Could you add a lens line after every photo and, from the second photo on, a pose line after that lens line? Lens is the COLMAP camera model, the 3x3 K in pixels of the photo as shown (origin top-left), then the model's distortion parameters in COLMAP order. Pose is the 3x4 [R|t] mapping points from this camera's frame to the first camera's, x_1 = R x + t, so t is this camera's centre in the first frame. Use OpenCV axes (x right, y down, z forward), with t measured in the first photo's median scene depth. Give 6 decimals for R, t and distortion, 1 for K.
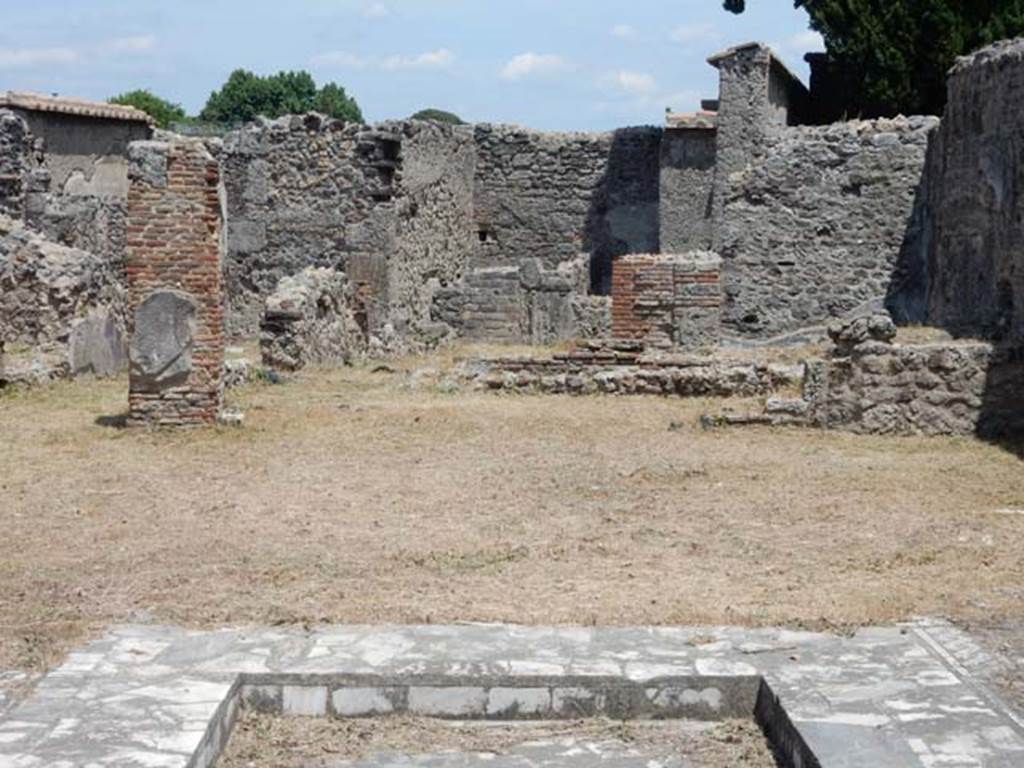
lens RADIAL K [[1743.6, 0, 479.2], [0, 1743.6, 384.0], [0, 0, 1]] dist [0.003655, -0.021876]
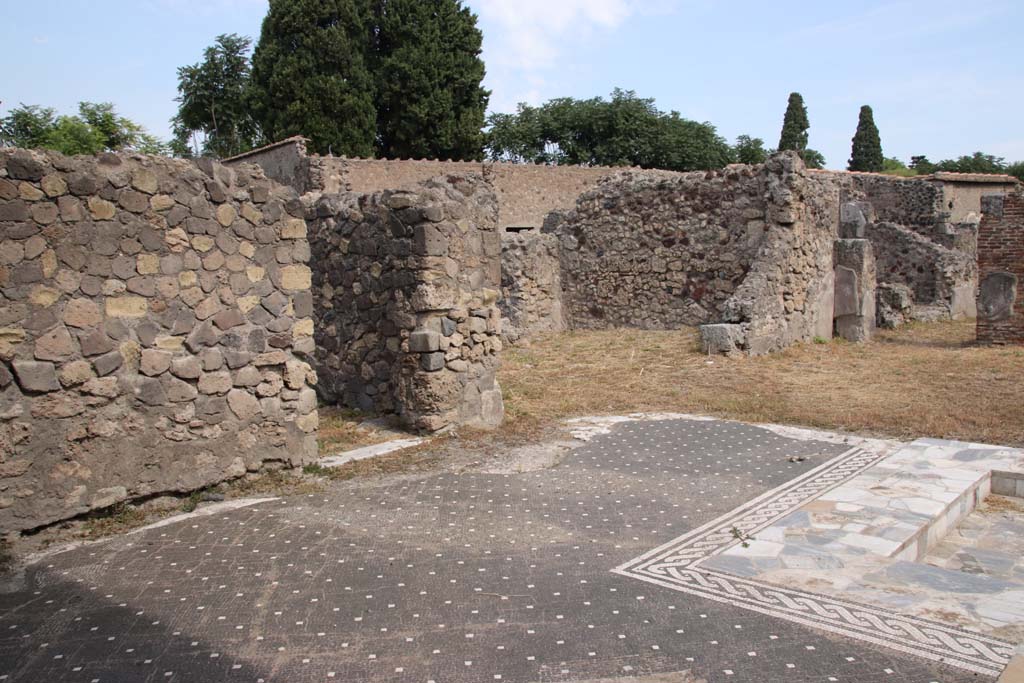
lens RADIAL K [[858.5, 0, 518.3], [0, 858.5, 344.7], [0, 0, 1]] dist [-0.143854, 0.151859]
pose [[0.740600, 0.047755, -0.670247, 0.041001], [-0.028878, 0.998812, 0.039257, 0.004394], [0.671325, -0.009718, 0.741099, -0.007983]]
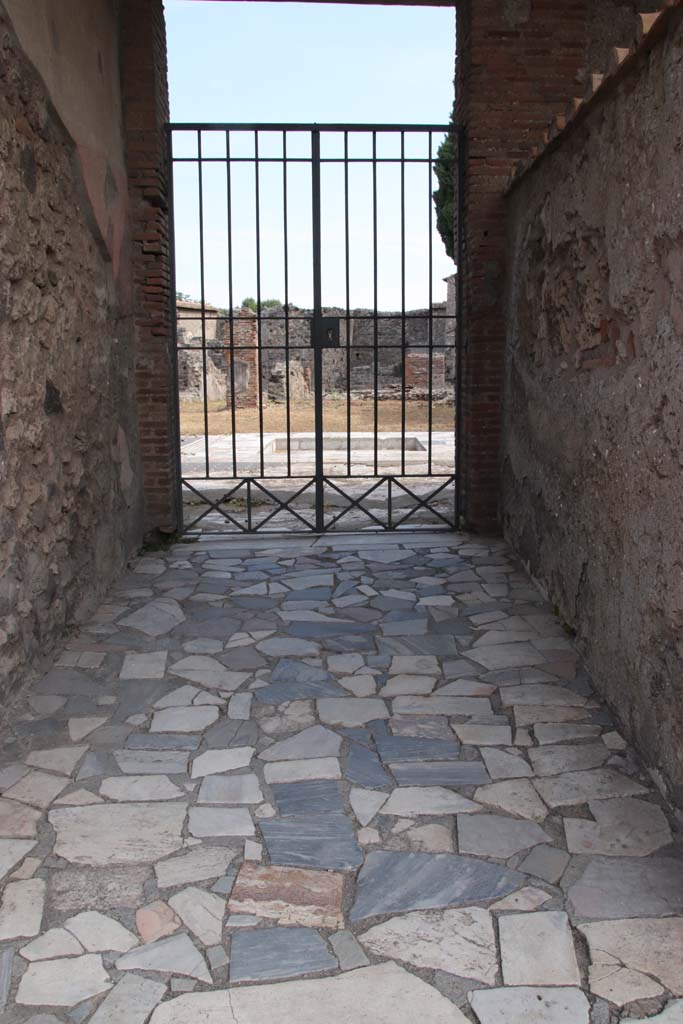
lens RADIAL K [[858.5, 0, 341.5], [0, 858.5, 512.0], [0, 0, 1]] dist [-0.143854, 0.151859]
pose [[0.999568, -0.008107, -0.028255, 0.026918], [0.010183, 0.997196, 0.074139, 0.095815], [0.027575, -0.074394, 0.996848, -0.423826]]
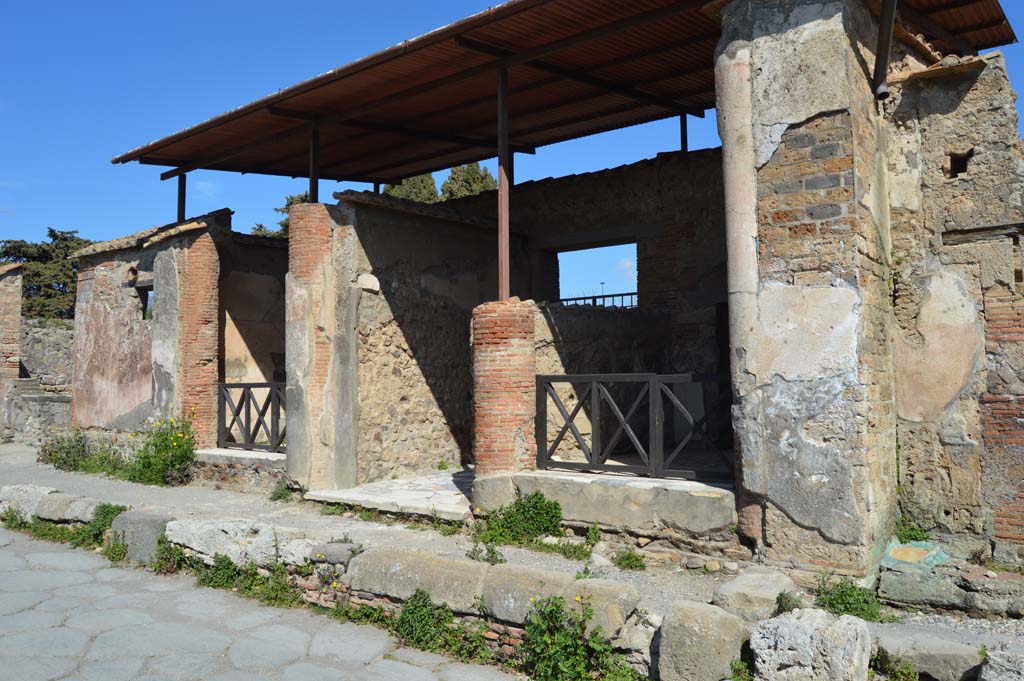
lens RADIAL K [[835.2, 0, 511.2], [0, 835.2, 341.1], [0, 0, 1]] dist [-0.078949, -0.000436]
pose [[0.714776, -0.051652, -0.697443, 0.653325], [-0.048088, 0.991279, -0.122696, 0.132124], [0.697698, 0.121239, 0.706059, -0.820327]]
